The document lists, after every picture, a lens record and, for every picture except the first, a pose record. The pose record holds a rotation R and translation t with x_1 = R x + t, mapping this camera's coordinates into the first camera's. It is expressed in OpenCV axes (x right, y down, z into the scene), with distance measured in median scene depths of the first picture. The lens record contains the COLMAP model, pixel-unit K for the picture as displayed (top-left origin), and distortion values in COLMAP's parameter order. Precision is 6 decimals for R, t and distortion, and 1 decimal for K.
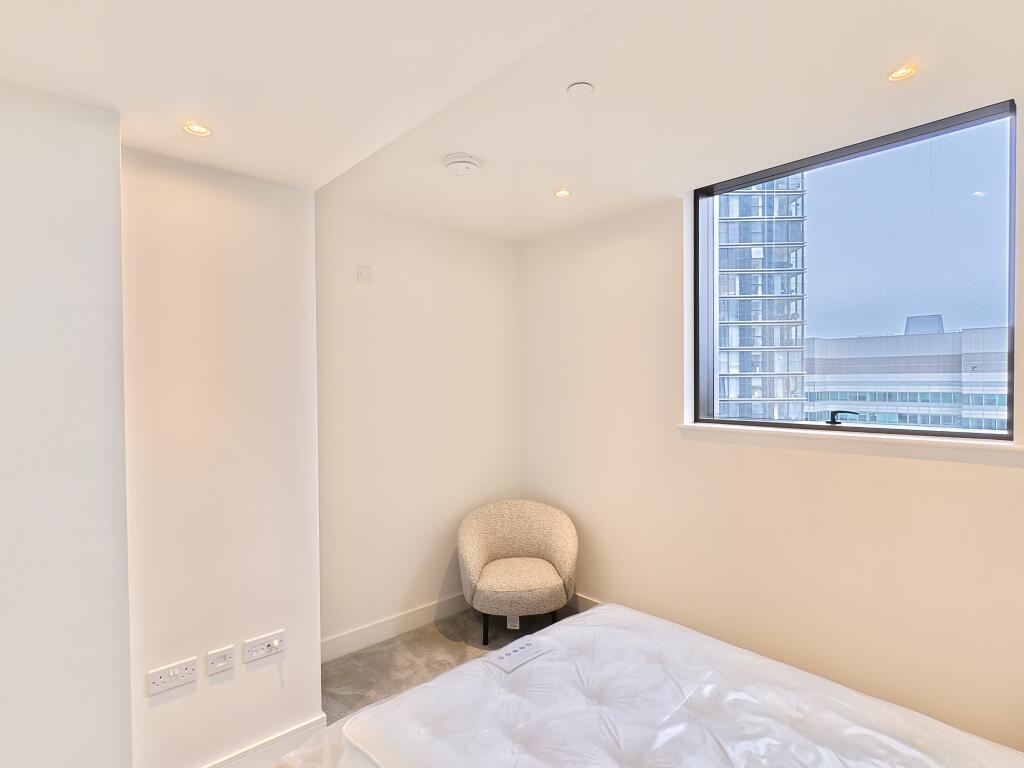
lens RADIAL K [[528.7, 0, 511.5], [0, 528.7, 384.4], [0, 0, 1]] dist [-0.001670, -0.000180]
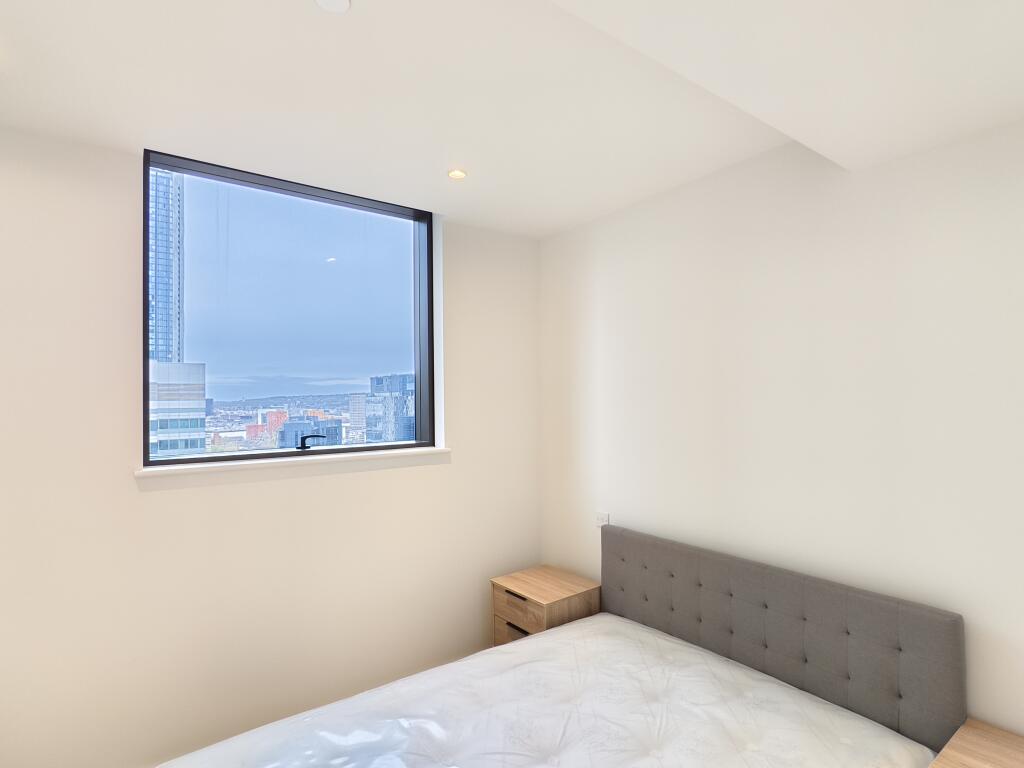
lens RADIAL K [[528.7, 0, 512.7], [0, 528.7, 390.7], [0, 0, 1]] dist [-0.001670, -0.000180]
pose [[0.129618, 0.021322, 0.991335, -0.318281], [0.020008, 0.999509, -0.024114, -0.004259], [-0.991362, 0.022960, 0.129128, 0.416504]]
